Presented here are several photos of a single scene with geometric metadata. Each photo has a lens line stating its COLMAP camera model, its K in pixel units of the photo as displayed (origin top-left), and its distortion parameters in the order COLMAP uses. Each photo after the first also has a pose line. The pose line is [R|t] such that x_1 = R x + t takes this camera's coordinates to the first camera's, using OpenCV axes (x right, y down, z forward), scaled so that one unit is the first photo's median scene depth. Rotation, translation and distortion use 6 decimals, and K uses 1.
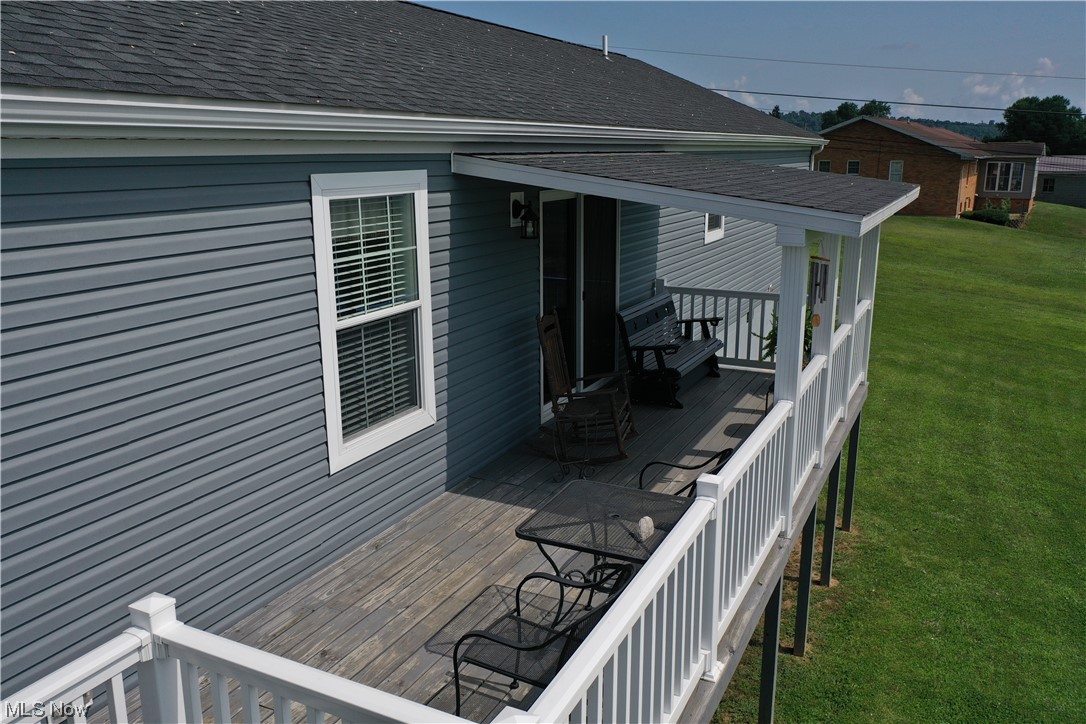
lens RADIAL K [[864.1, 0, 542.7], [0, 864.1, 362.9], [0, 0, 1]] dist [0.005021, 0.000406]
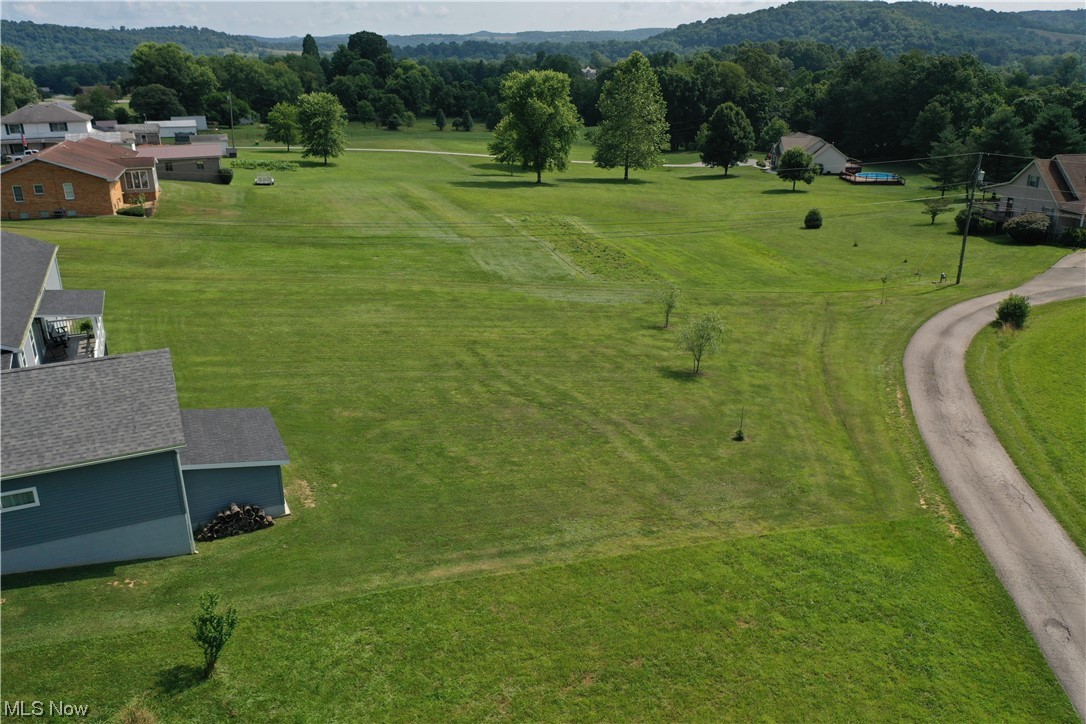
lens RADIAL K [[864.1, 0, 545.5], [0, 864.1, 362.6], [0, 0, 1]] dist [0.005021, 0.000406]
pose [[0.629113, -0.272919, 0.727827, -0.934005], [0.200016, 0.961644, 0.187707, -0.130295], [-0.751140, 0.027488, 0.659571, -2.296223]]
